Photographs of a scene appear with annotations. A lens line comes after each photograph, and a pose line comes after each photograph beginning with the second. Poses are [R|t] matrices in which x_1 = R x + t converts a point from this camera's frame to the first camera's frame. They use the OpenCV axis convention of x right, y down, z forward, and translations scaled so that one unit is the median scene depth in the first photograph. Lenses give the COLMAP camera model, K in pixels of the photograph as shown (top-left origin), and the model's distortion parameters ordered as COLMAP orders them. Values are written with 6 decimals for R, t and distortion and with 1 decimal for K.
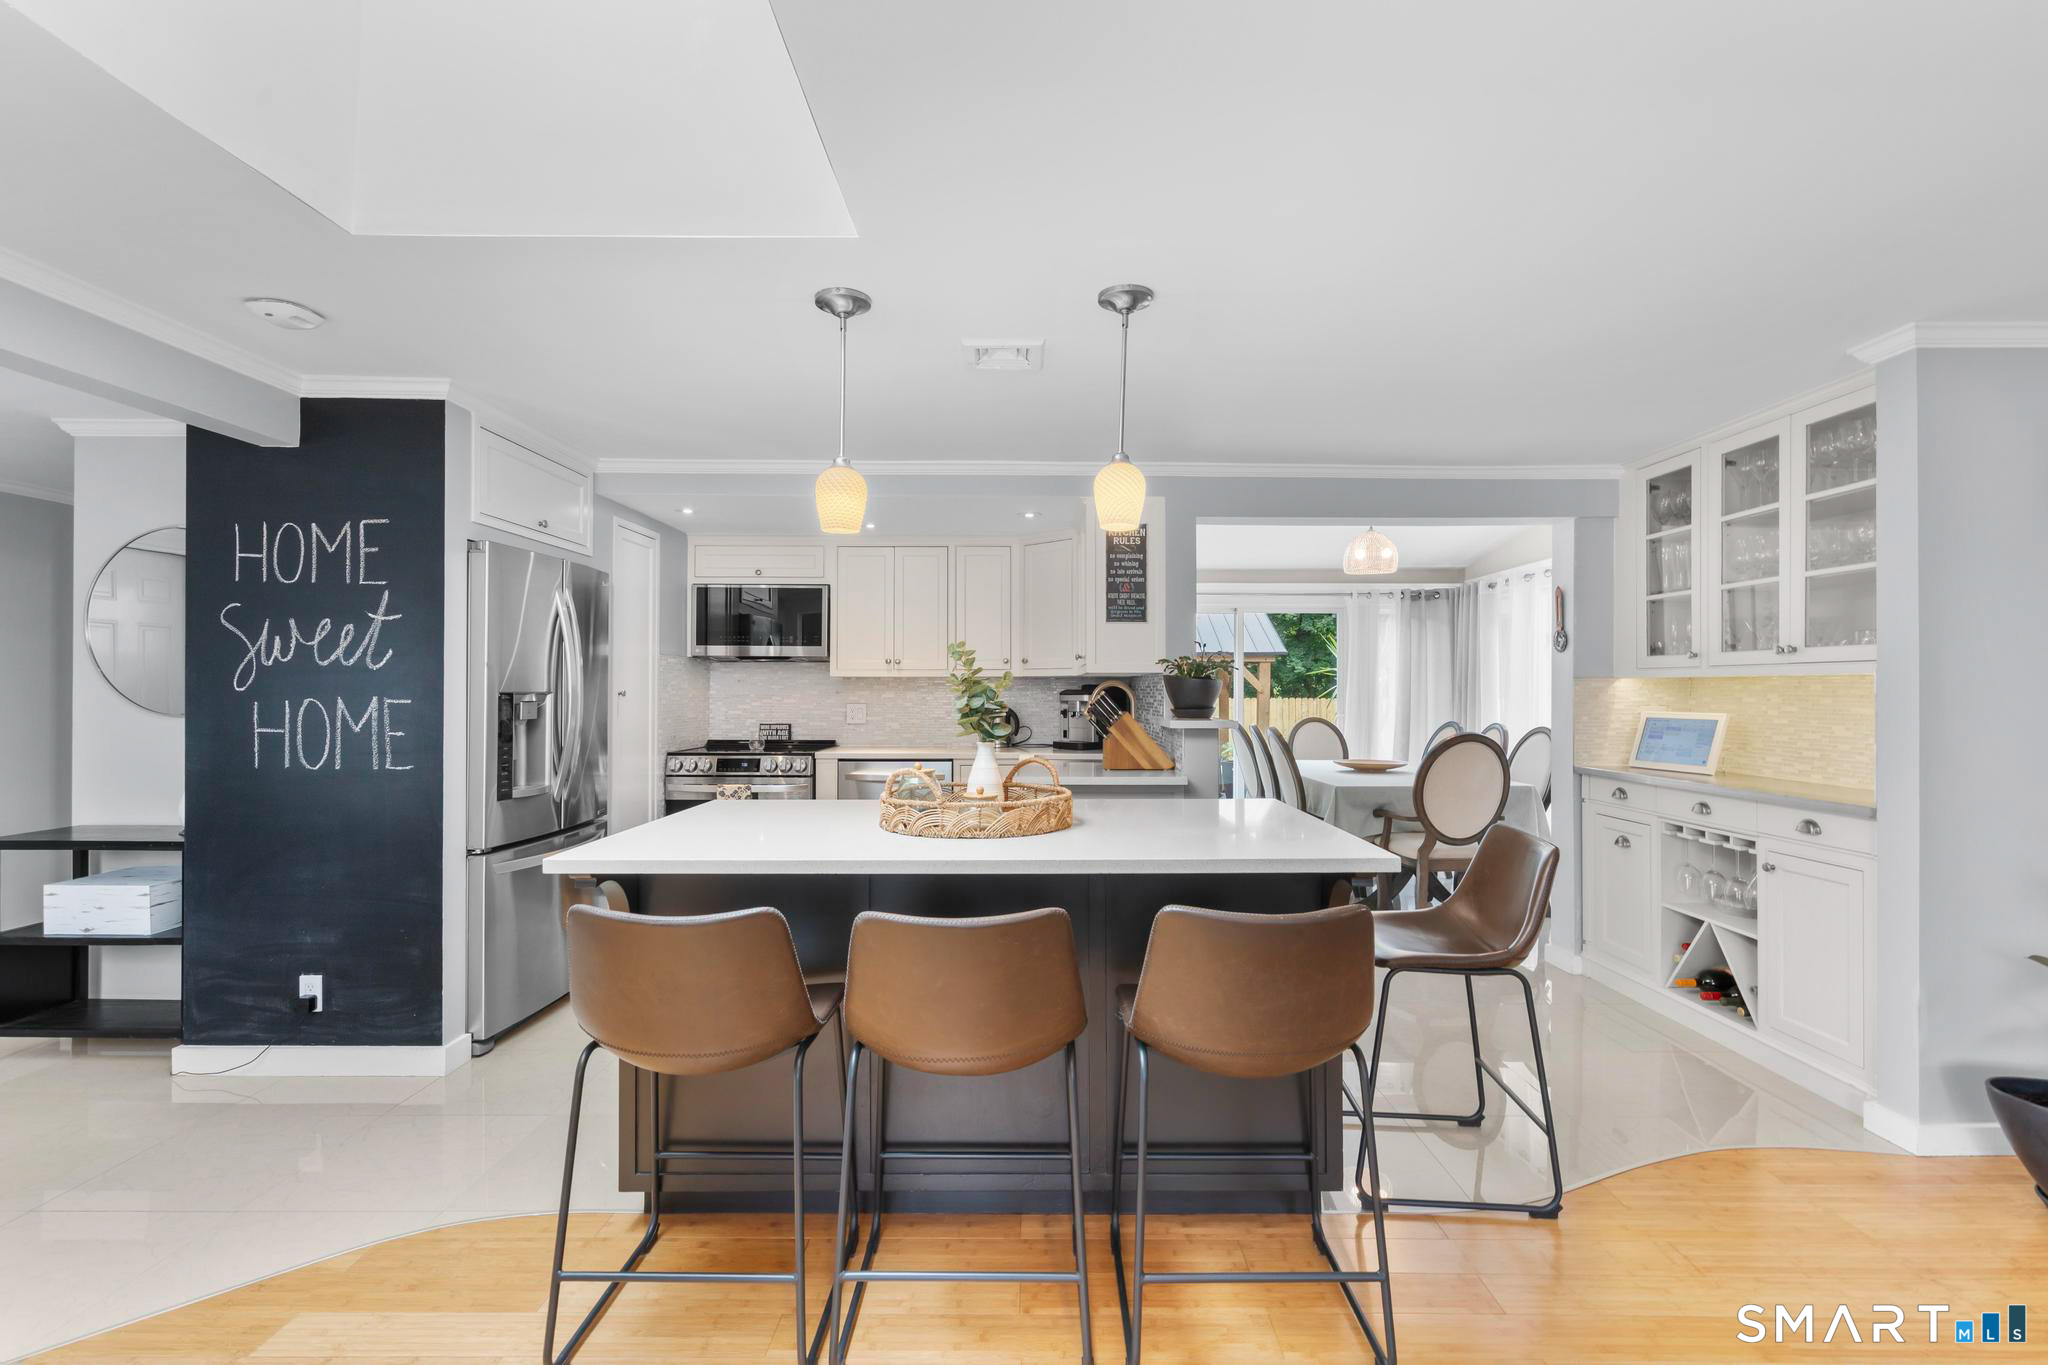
lens RADIAL K [[929.9, 0, 1029.0], [0, 929.9, 687.7], [0, 0, 1]] dist [-0.006926, 0.006288]
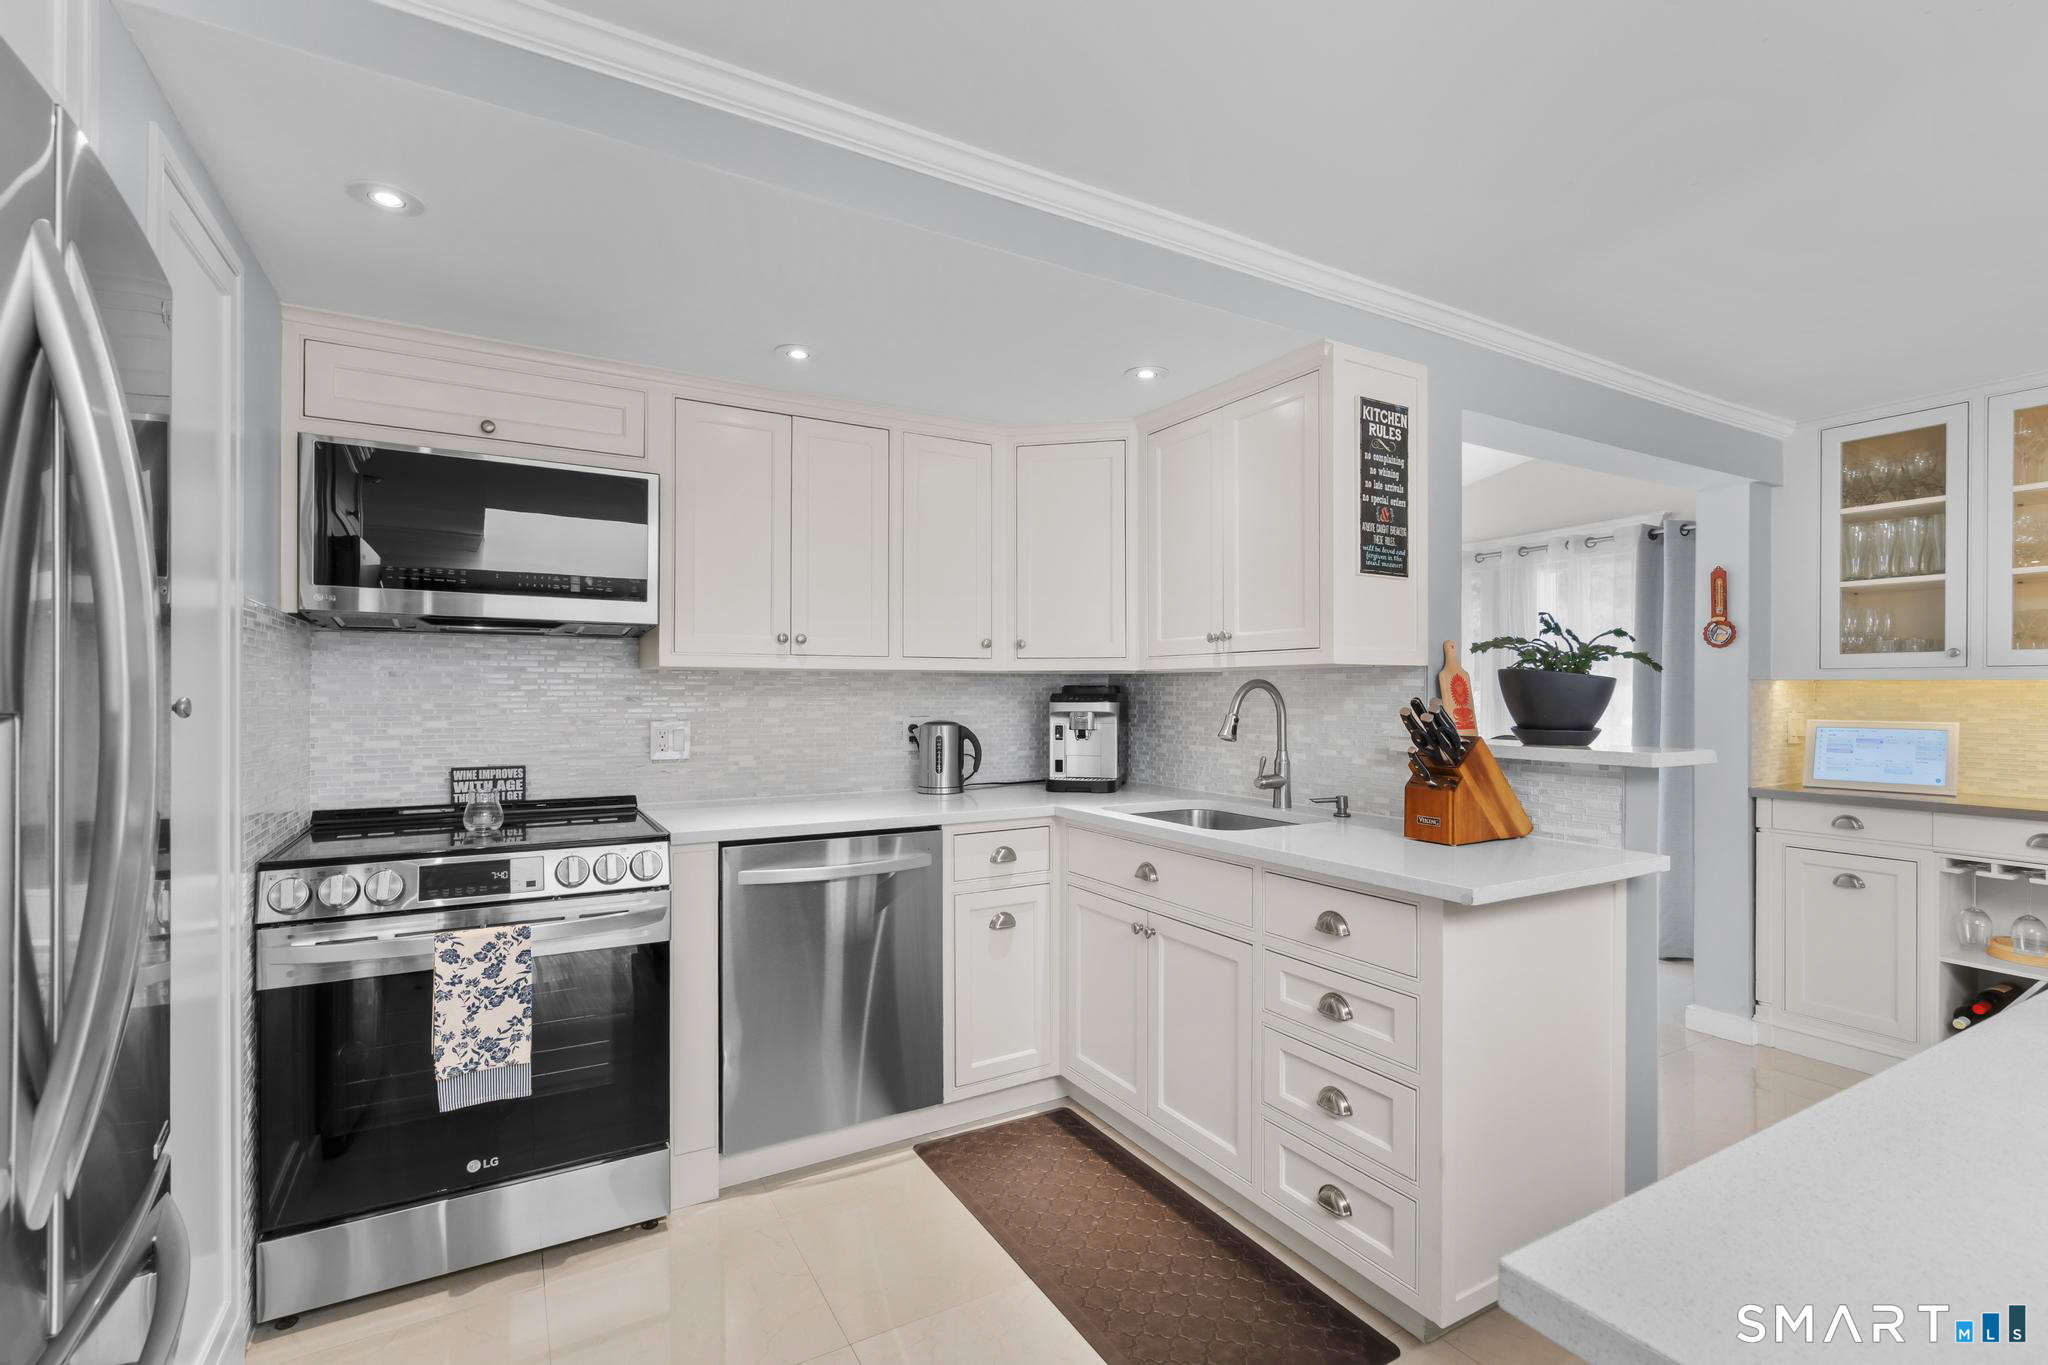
lens RADIAL K [[929.9, 0, 1032.4], [0, 929.9, 694.1], [0, 0, 1]] dist [-0.006926, 0.006288]
pose [[0.864917, -0.000832, 0.501913, -0.373951], [-0.001953, 0.999985, 0.005025, -0.000844], [-0.501910, -0.005326, 0.864903, 0.634025]]
